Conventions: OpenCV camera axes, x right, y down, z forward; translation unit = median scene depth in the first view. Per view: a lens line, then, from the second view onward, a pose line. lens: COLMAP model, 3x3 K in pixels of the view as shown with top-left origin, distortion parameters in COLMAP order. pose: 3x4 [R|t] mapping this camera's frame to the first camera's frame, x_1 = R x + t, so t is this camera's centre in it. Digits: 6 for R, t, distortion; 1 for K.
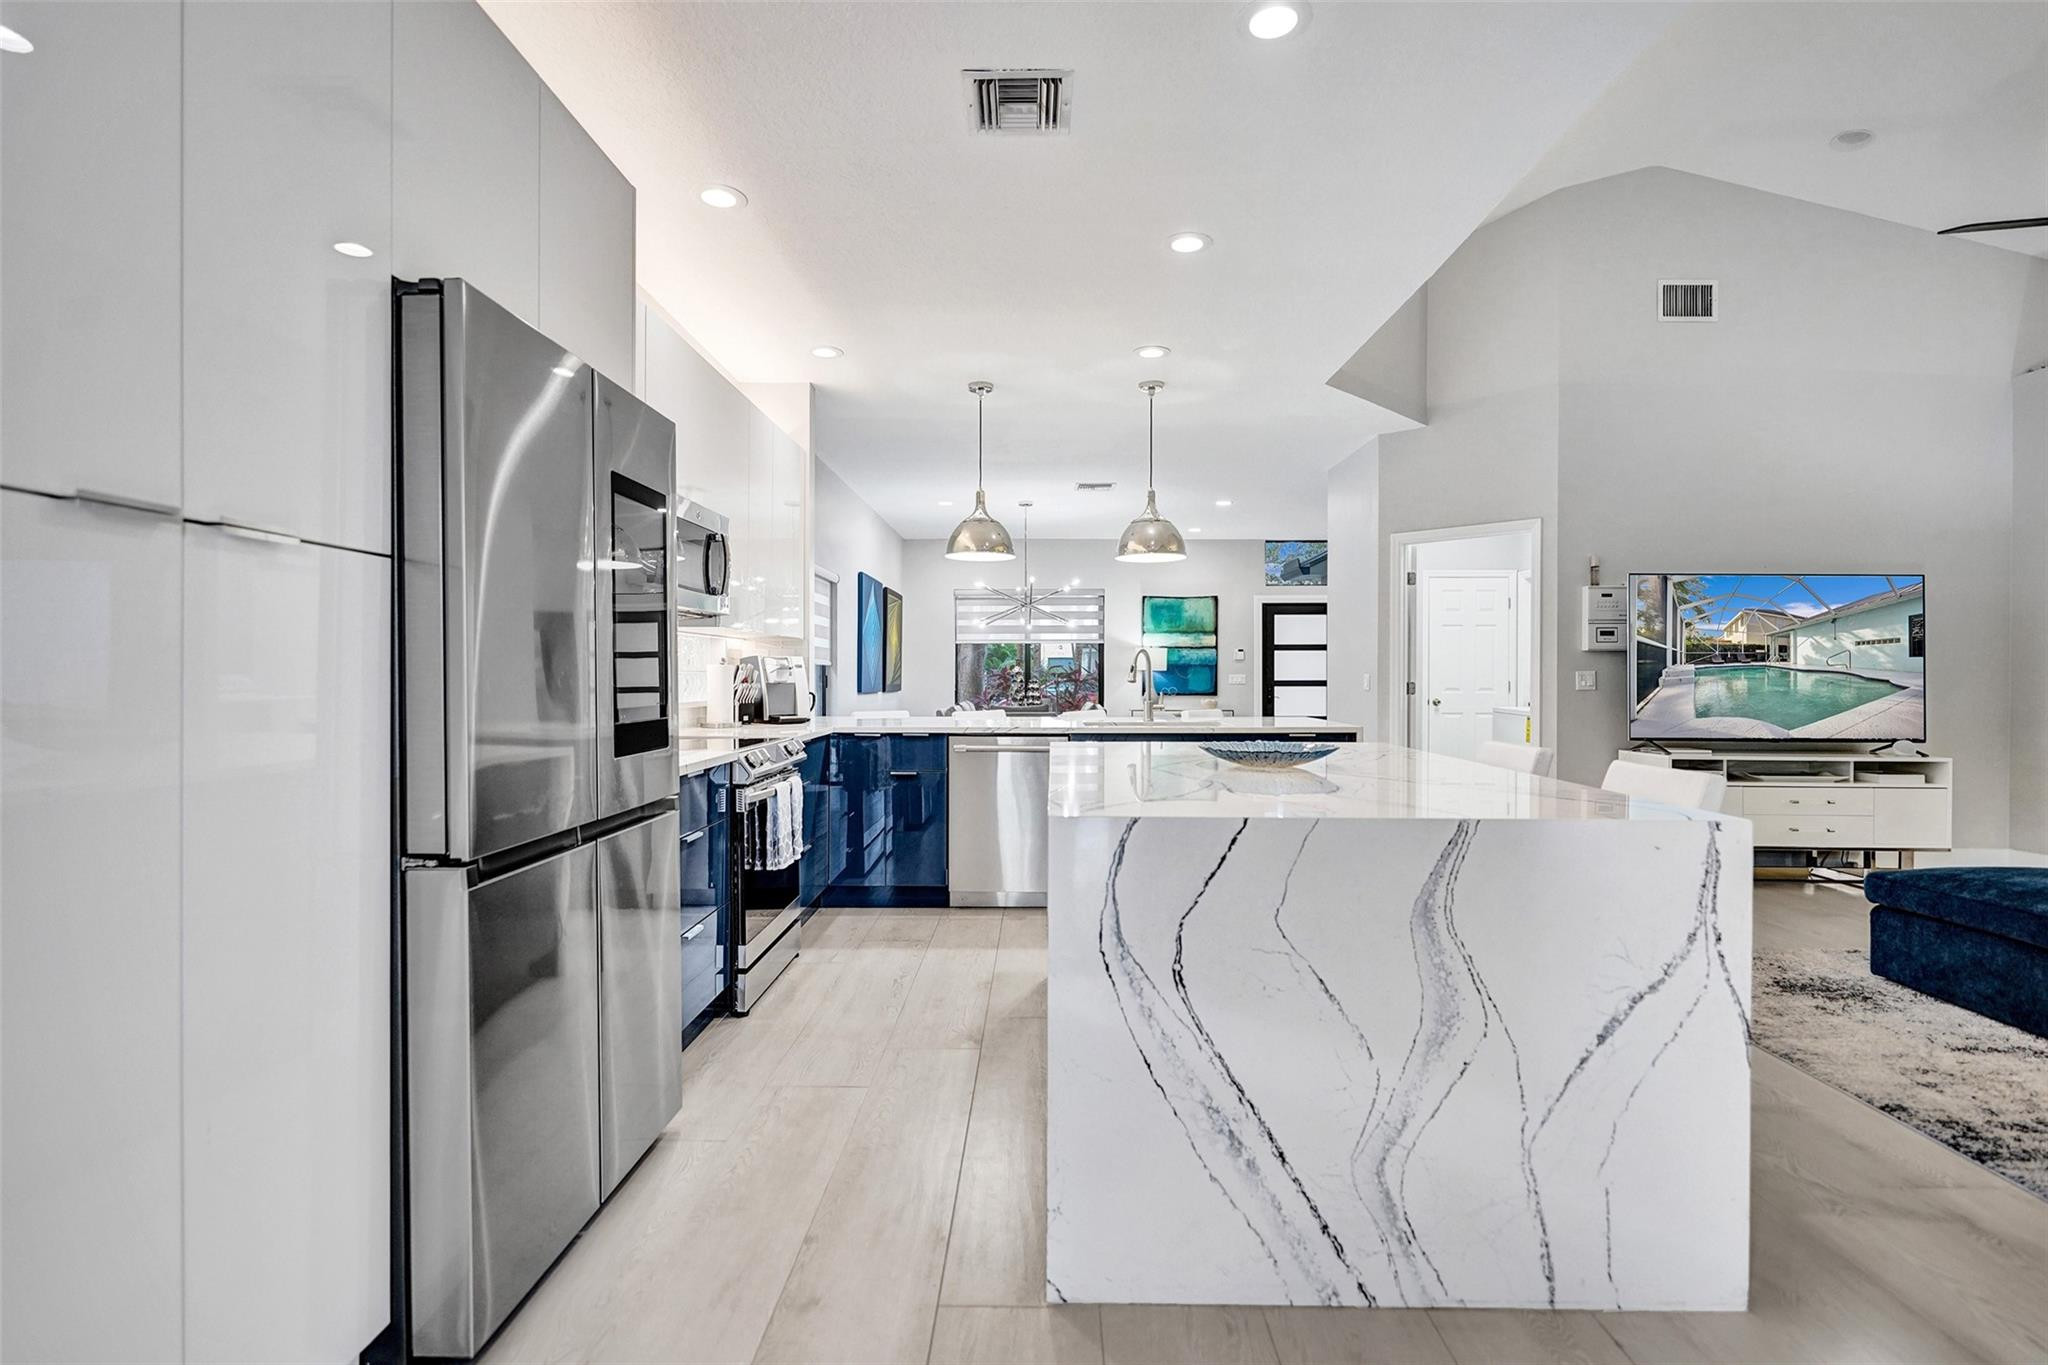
lens RADIAL K [[957.1, 0, 1009.9], [0, 957.1, 676.5], [0, 0, 1]] dist [-0.002219, 0.000305]
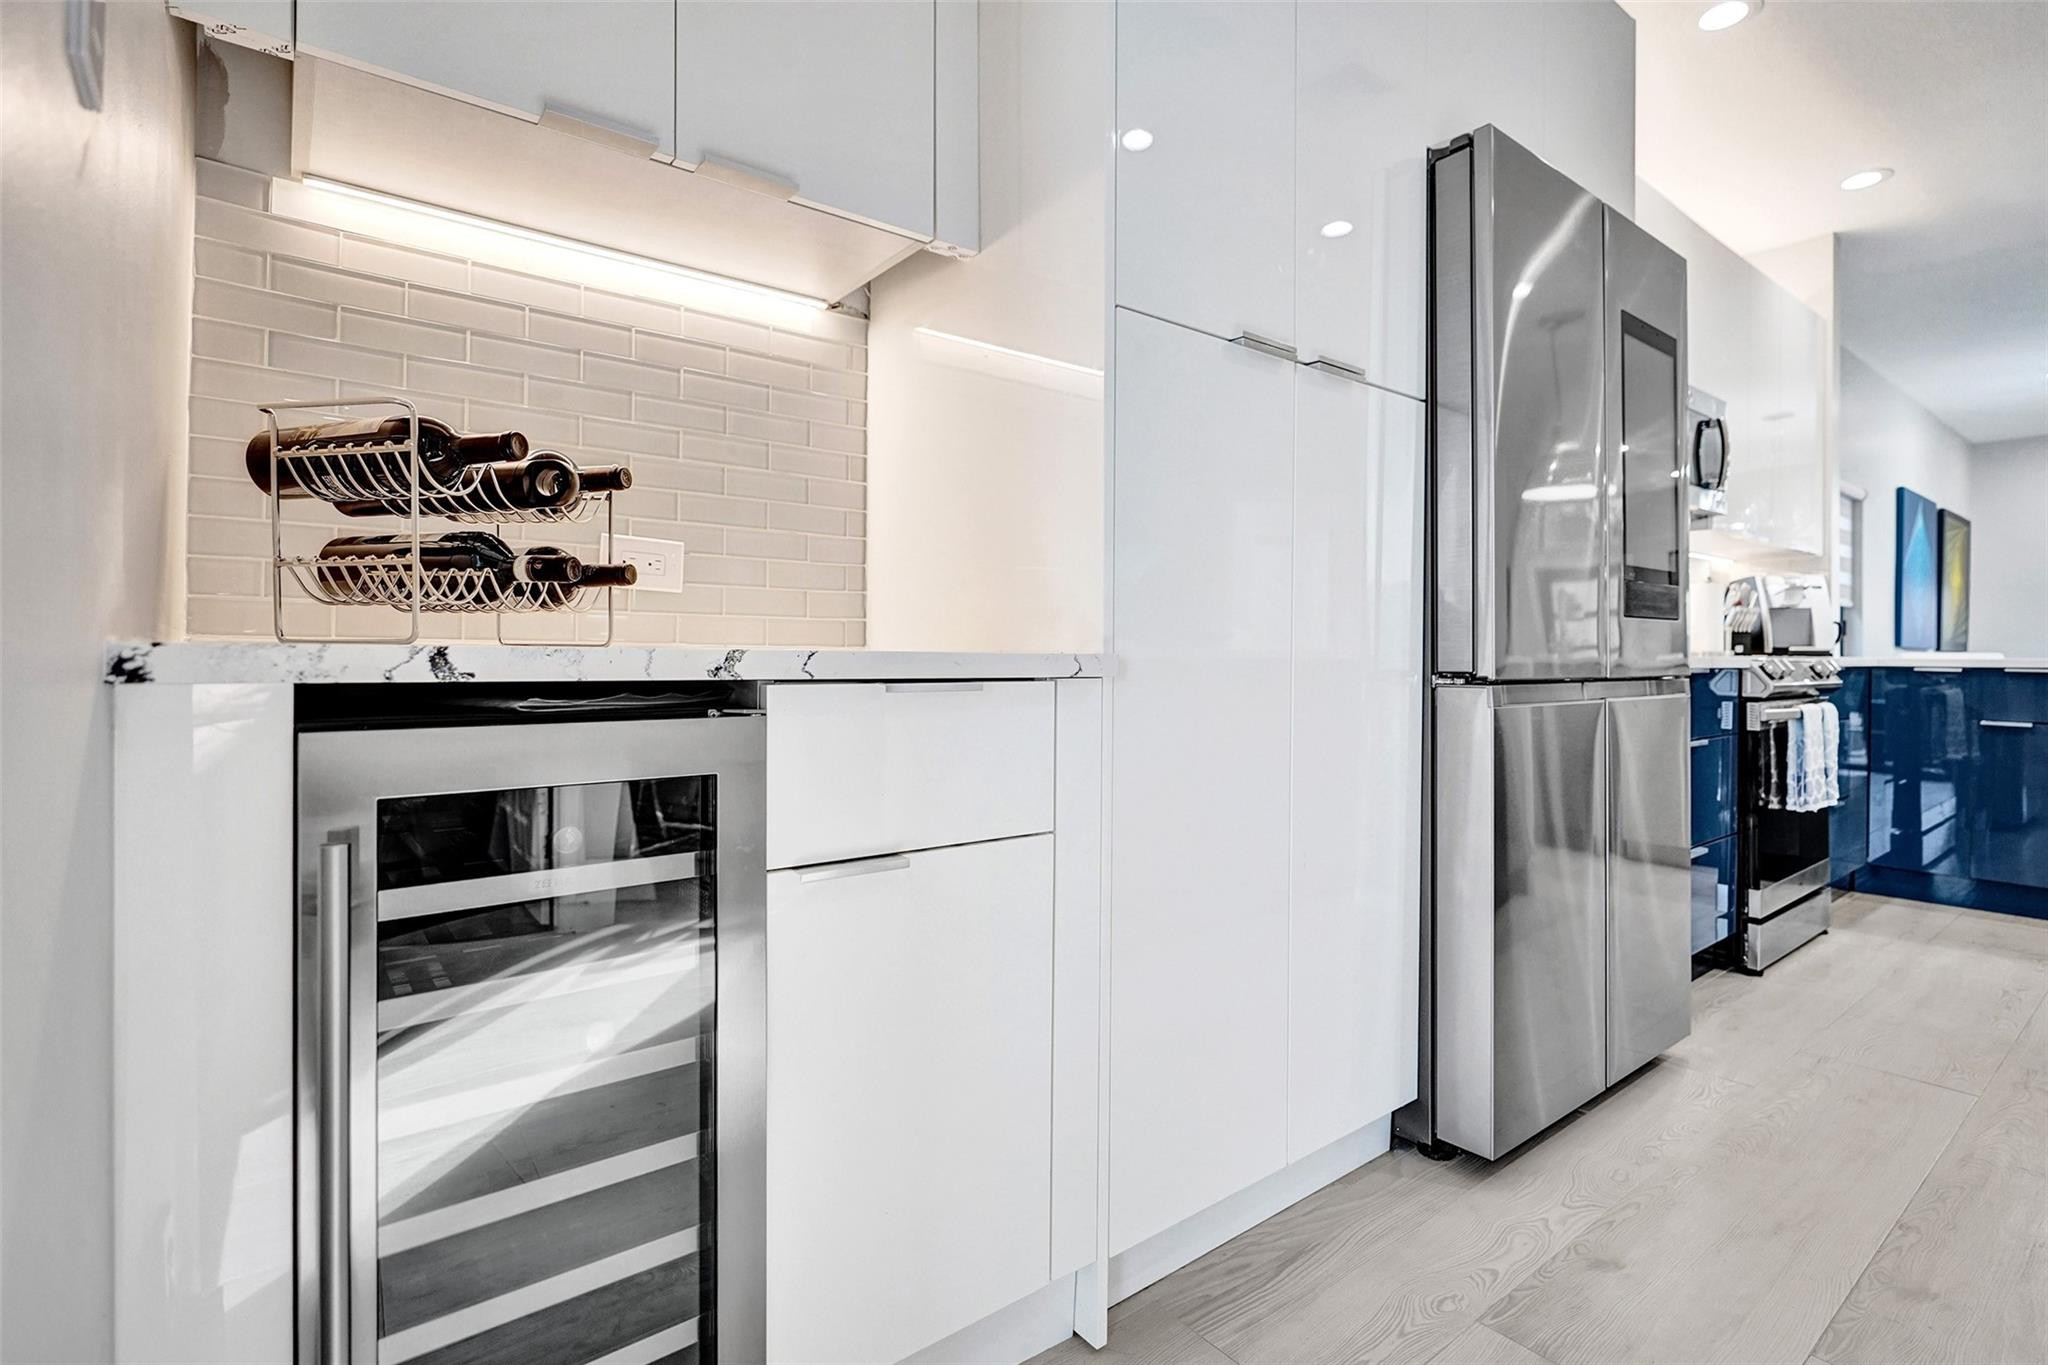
lens RADIAL K [[957.1, 0, 1009.9], [0, 957.1, 676.5], [0, 0, 1]] dist [-0.002219, 0.000305]
pose [[0.638353, 0.003682, -0.769735, -0.048468], [-0.007834, 0.999968, -0.001713, 0.092729], [0.769704, 0.007123, 0.638362, -0.032918]]
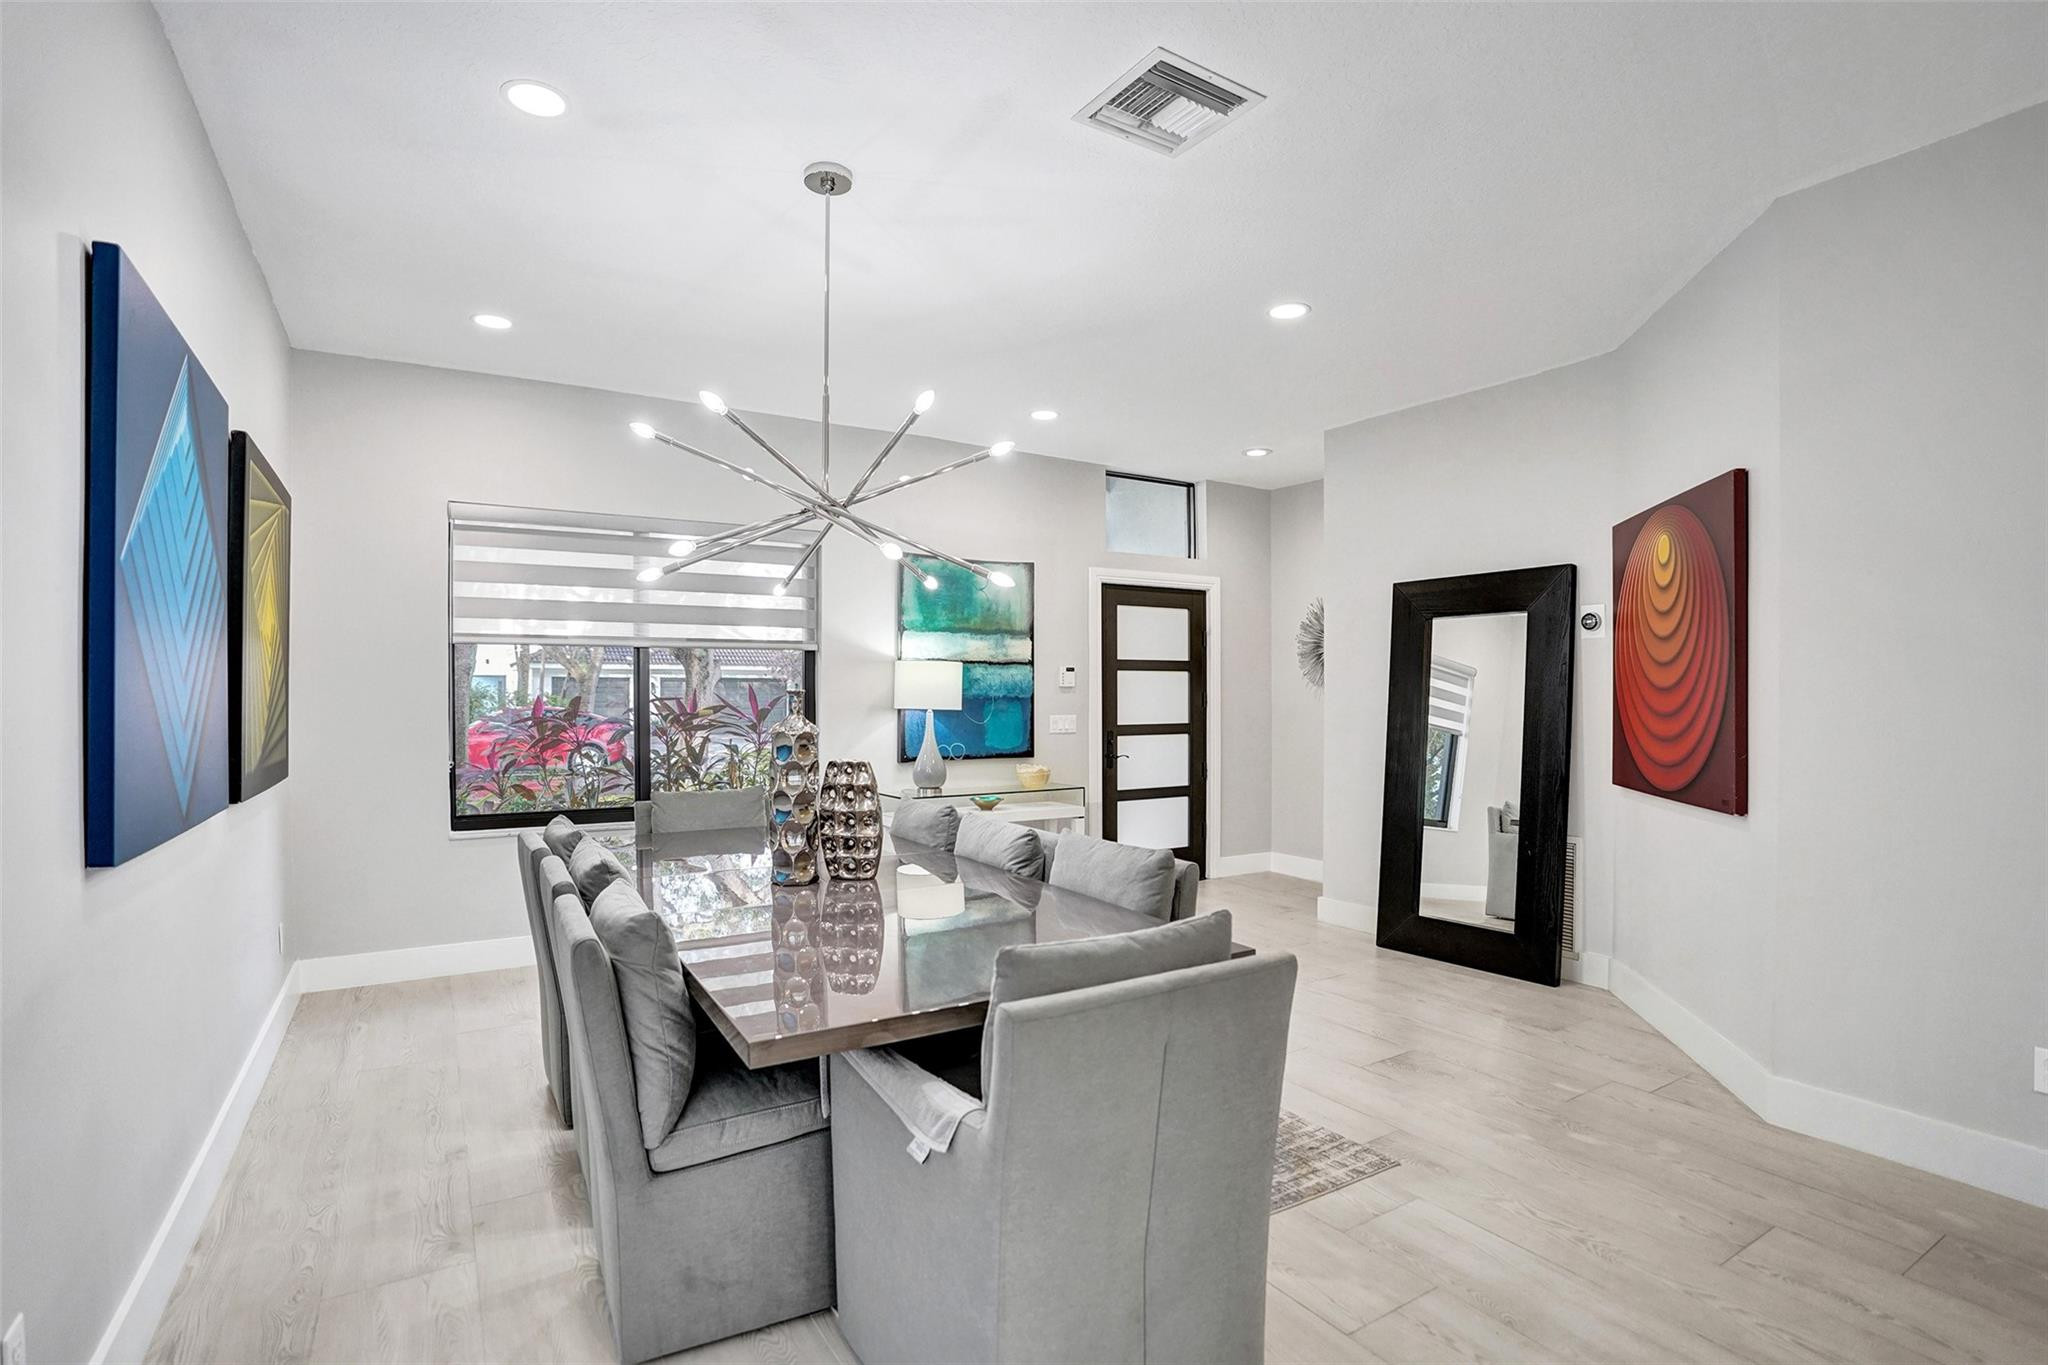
lens RADIAL K [[1051.1, 0, 1024.0], [0, 1051.1, 682.5], [0, 0, 1]] dist [-0.000514, 0.000030]
pose [[0.854631, 0.007408, 0.519183, -0.198603], [0.000442, 0.999887, -0.014995, -0.029009], [-0.519236, 0.013045, 0.854532, 1.306528]]
